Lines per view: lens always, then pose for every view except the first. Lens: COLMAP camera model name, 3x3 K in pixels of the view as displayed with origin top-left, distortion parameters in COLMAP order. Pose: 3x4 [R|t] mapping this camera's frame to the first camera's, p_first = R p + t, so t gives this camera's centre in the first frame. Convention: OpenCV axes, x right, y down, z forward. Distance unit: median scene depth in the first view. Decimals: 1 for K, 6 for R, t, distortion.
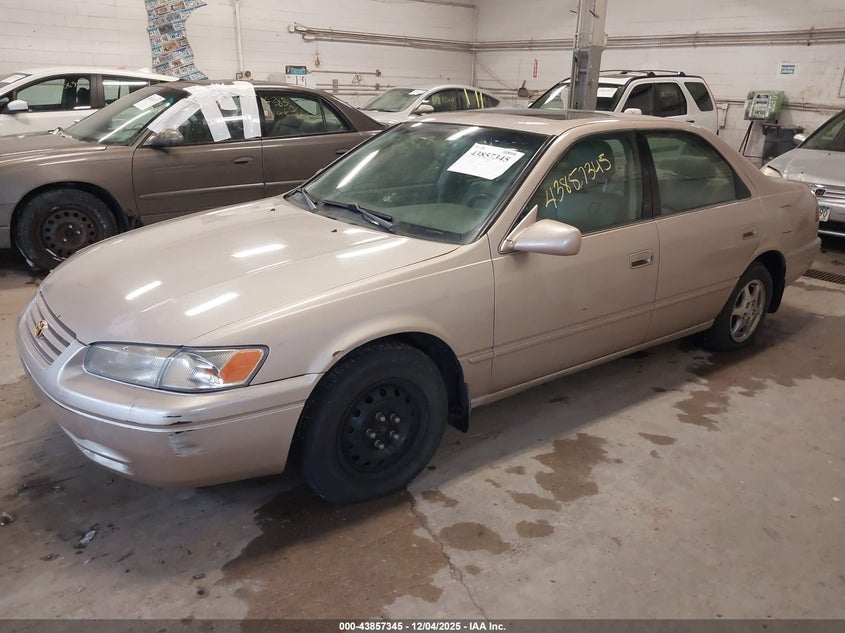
lens RADIAL K [[666.9, 0, 421.2], [0, 666.9, 316.7], [0, 0, 1]] dist [0.004569, 0.003646]
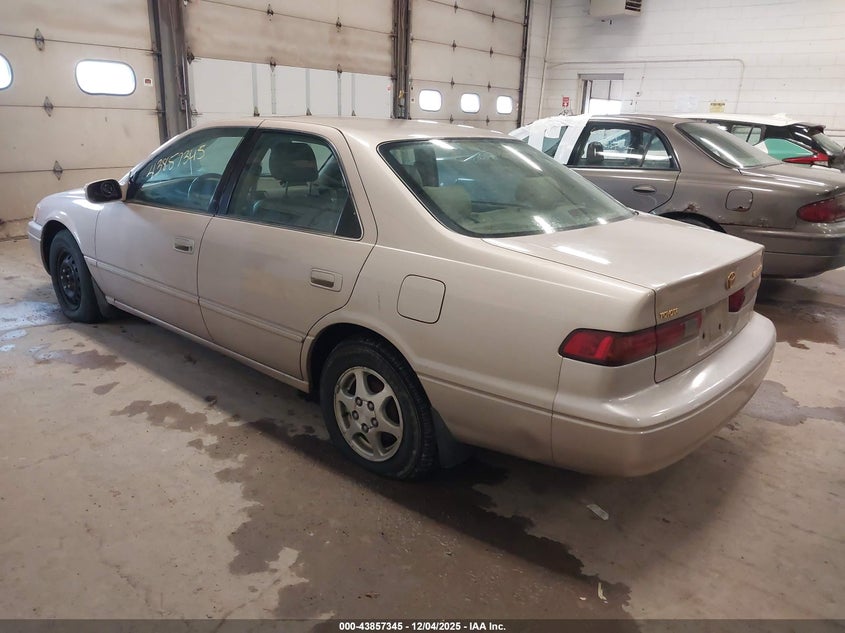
lens RADIAL K [[666.9, 0, 421.1], [0, 666.9, 317.4], [0, 0, 1]] dist [0.004569, 0.003646]
pose [[0.196029, 0.266153, -0.943788, 1.348221], [-0.354593, 0.916571, 0.184827, -0.292342], [0.914241, 0.298429, 0.274051, 1.035871]]
